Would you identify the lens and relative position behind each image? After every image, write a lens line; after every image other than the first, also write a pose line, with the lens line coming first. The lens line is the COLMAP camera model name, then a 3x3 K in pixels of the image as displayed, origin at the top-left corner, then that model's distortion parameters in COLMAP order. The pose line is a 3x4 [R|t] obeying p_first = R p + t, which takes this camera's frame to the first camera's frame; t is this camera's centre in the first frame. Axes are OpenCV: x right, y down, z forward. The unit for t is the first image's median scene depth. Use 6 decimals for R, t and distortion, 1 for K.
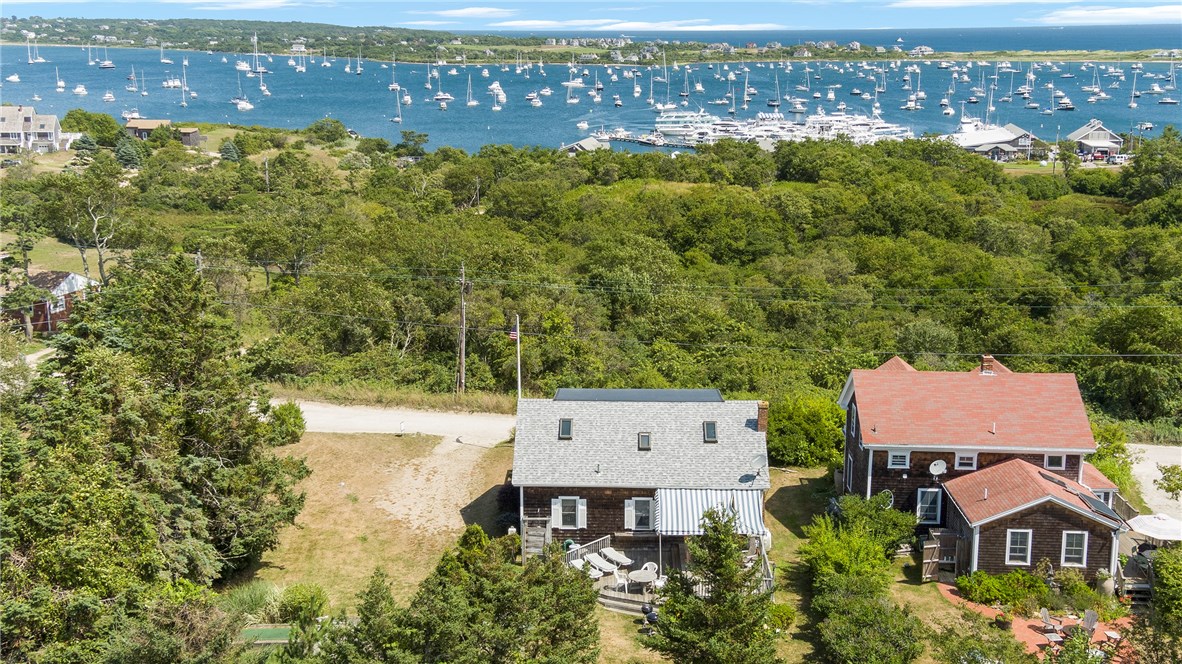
lens RADIAL K [[1372.7, 0, 591.0], [0, 1372.7, 332.0], [0, 0, 1]] dist [0.168250, 0.095601]
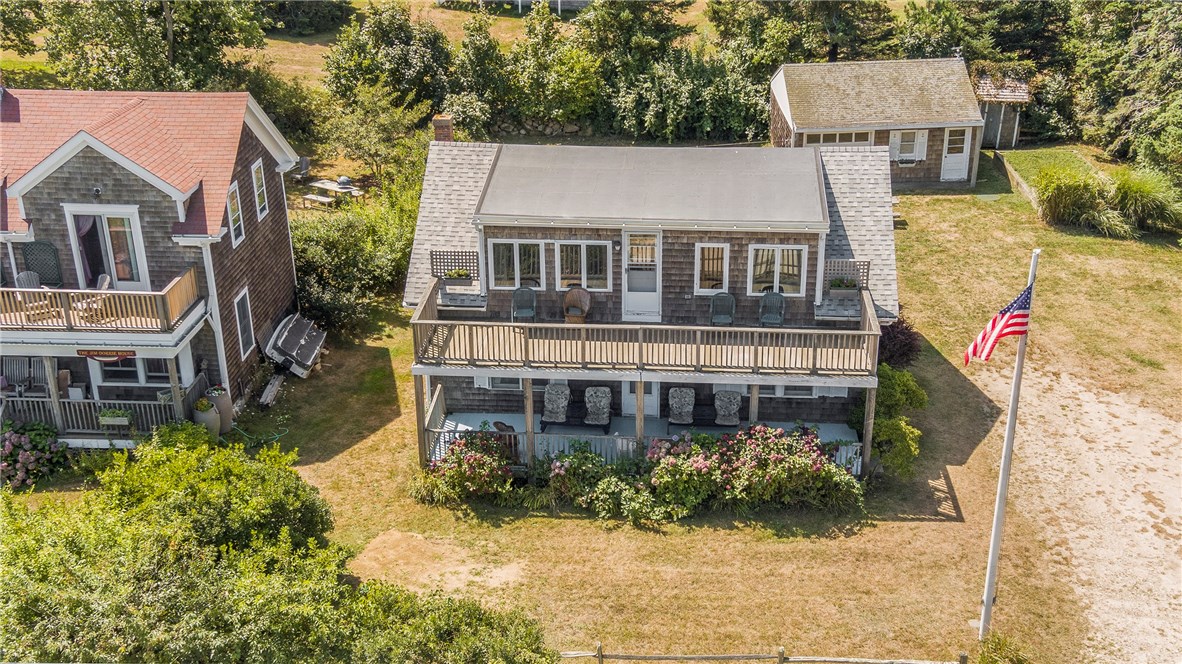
lens RADIAL K [[1372.7, 0, 591.0], [0, 1372.7, 332.0], [0, 0, 1]] dist [0.168250, 0.095601]
pose [[-0.998154, -0.013742, 0.059154, 0.028893], [0.023796, 0.807660, 0.589168, -0.215742], [-0.055873, 0.589489, -0.805842, 1.528700]]
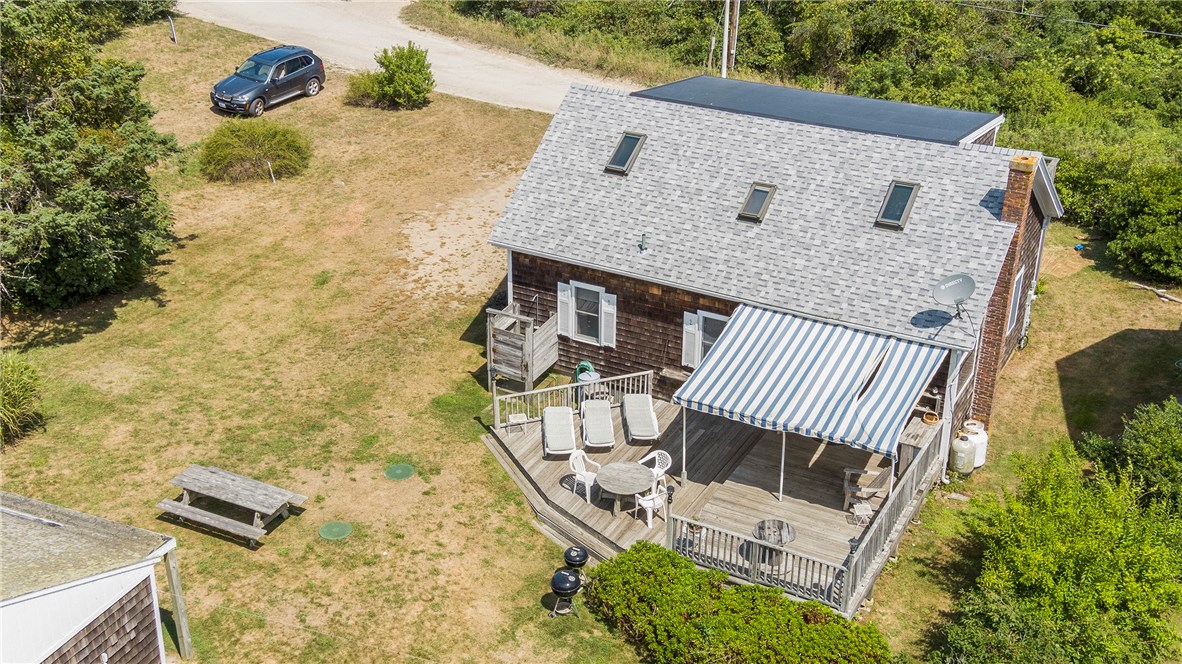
lens RADIAL K [[1372.7, 0, 591.0], [0, 1372.7, 332.0], [0, 0, 1]] dist [0.168250, 0.095601]
pose [[0.889740, 0.204701, -0.407996, 0.198580], [-0.103830, 0.961139, 0.255797, 0.004102], [0.444502, -0.185230, 0.876418, 0.536801]]
